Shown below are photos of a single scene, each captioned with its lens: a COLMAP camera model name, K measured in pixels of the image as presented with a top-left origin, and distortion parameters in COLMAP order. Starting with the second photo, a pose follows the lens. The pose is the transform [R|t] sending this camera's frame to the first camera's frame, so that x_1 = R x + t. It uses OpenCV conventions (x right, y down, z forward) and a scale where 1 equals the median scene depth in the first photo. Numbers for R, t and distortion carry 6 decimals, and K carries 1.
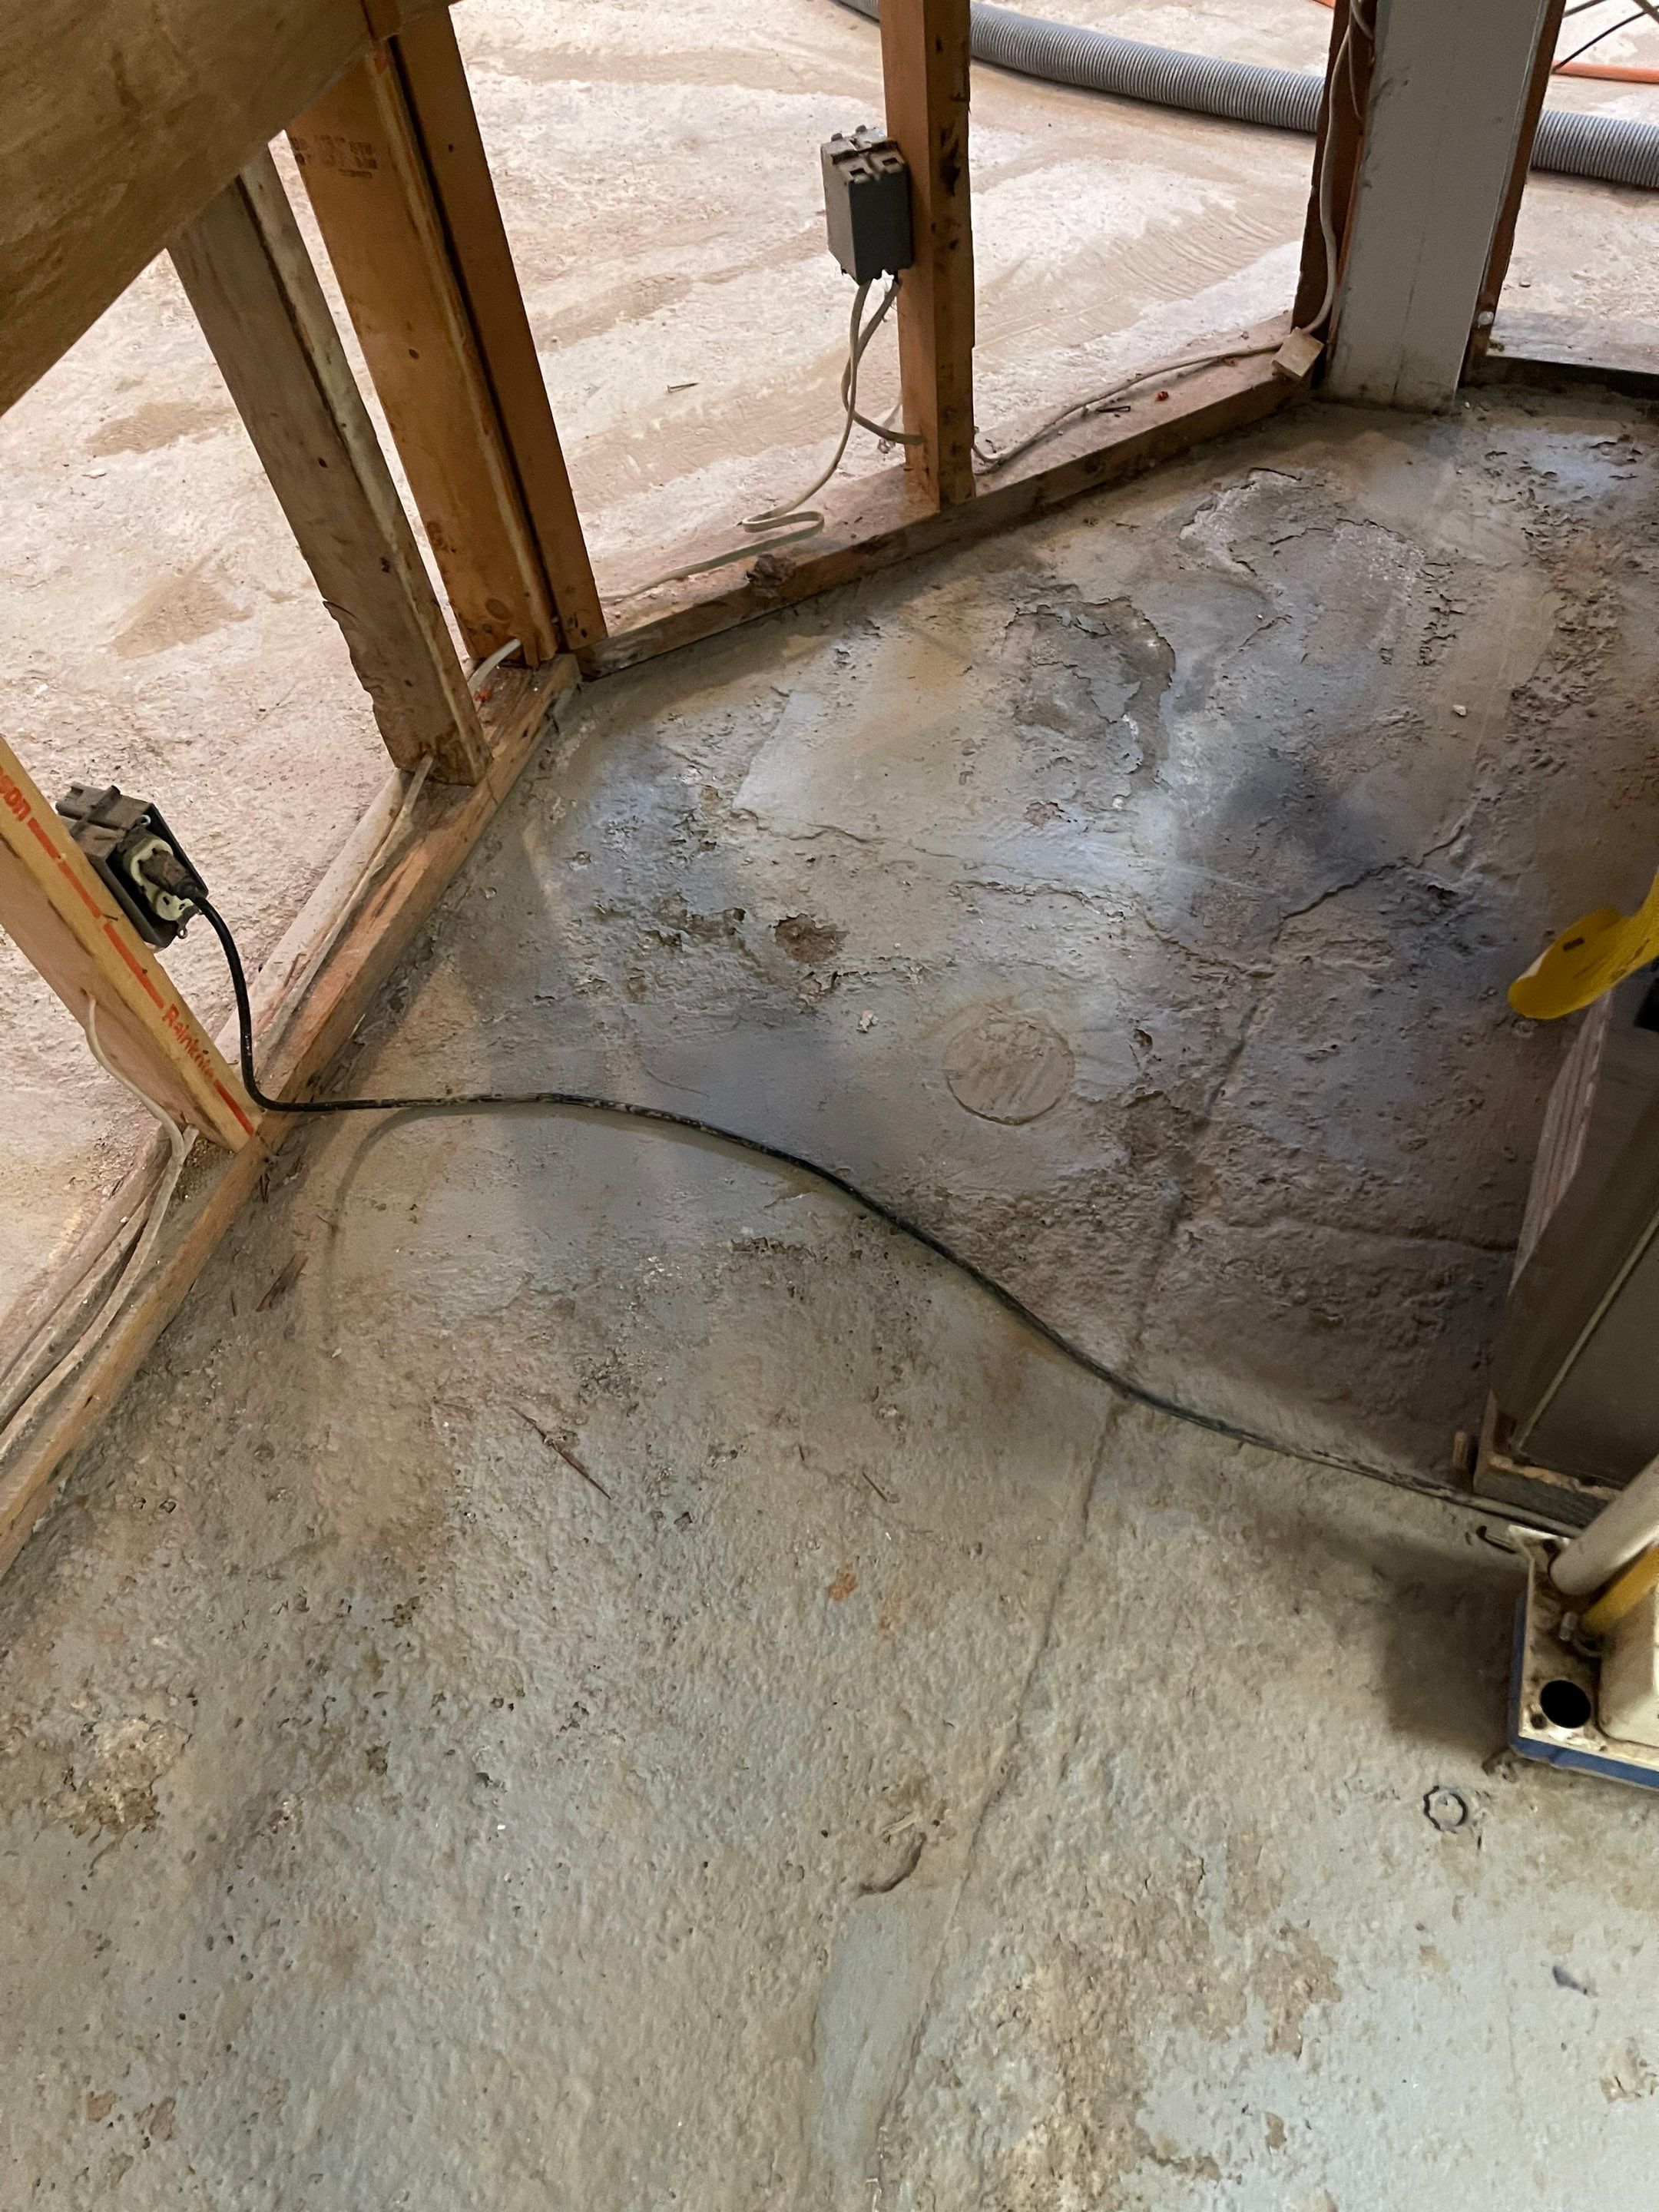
lens RADIAL K [[1658.2, 0, 830.9], [0, 1658.2, 1113.1], [0, 0, 1]] dist [0.041532, -0.016890]
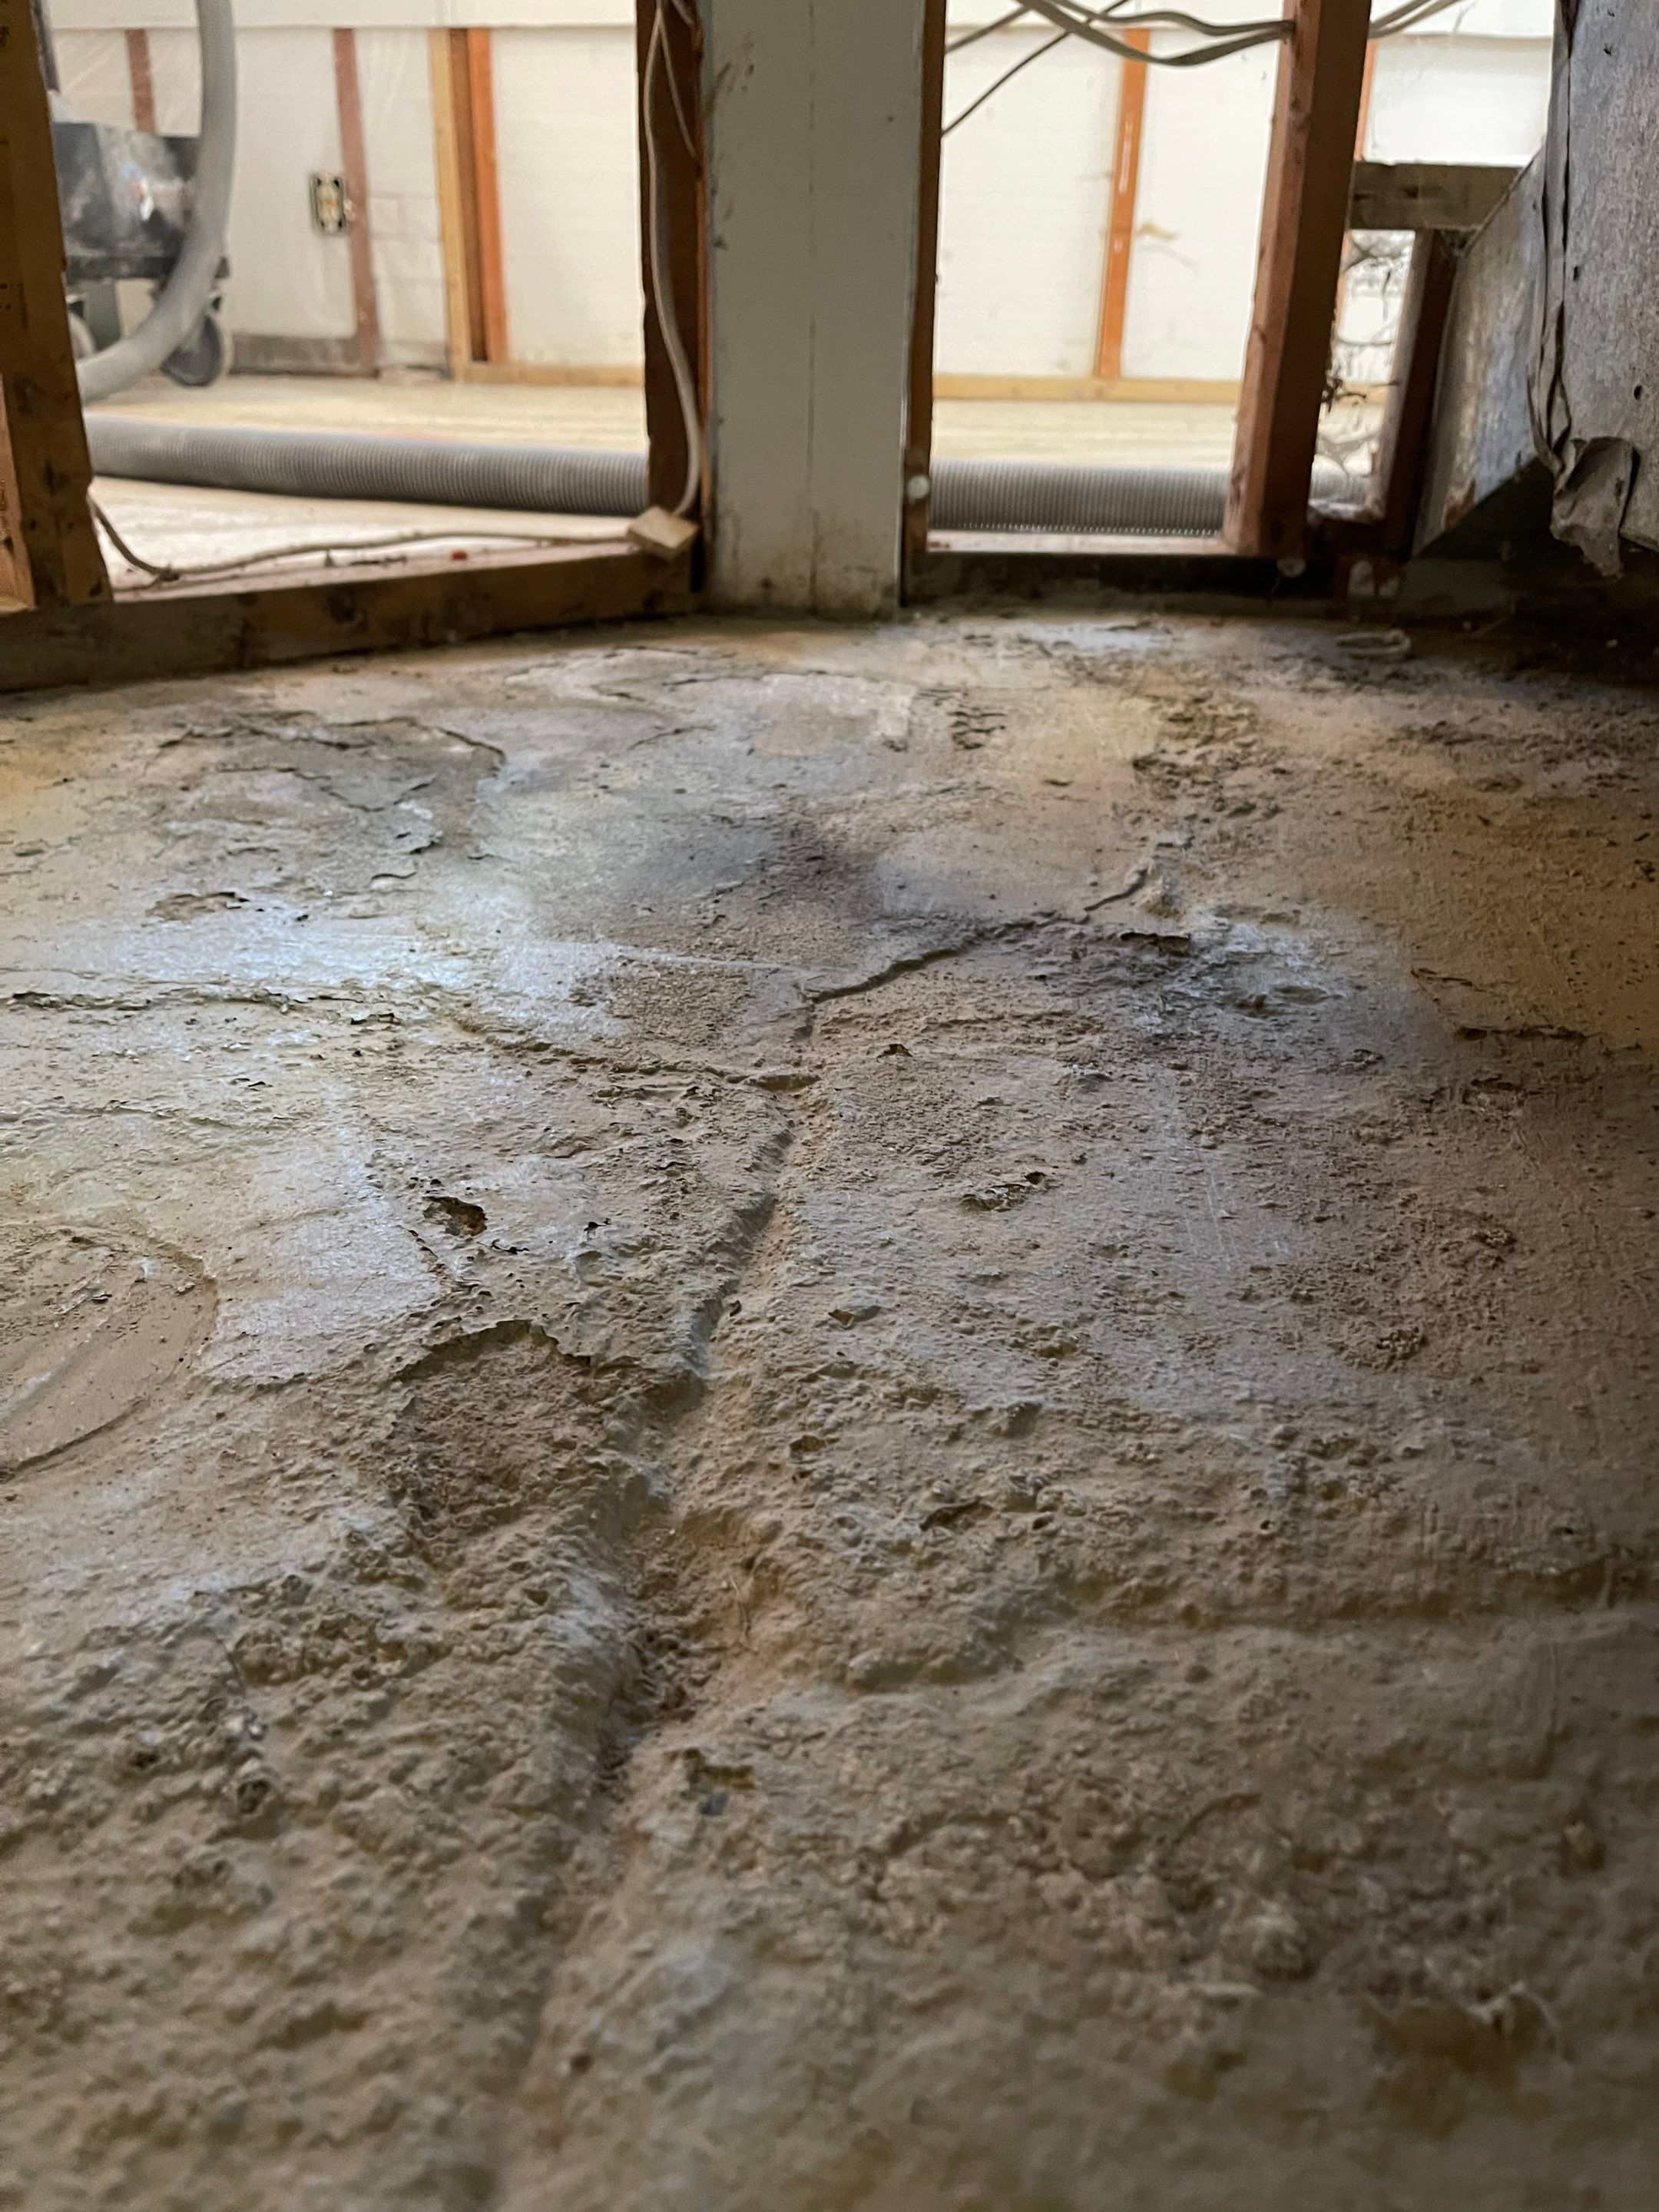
lens RADIAL K [[1658.2, 0, 820.3], [0, 1658.2, 1102.3], [0, 0, 1]] dist [0.041532, -0.016890]
pose [[0.946953, -0.005534, 0.321326, 0.155874], [0.186514, 0.823700, -0.535473, 0.115467], [-0.261712, 0.566999, 0.781037, 0.743663]]
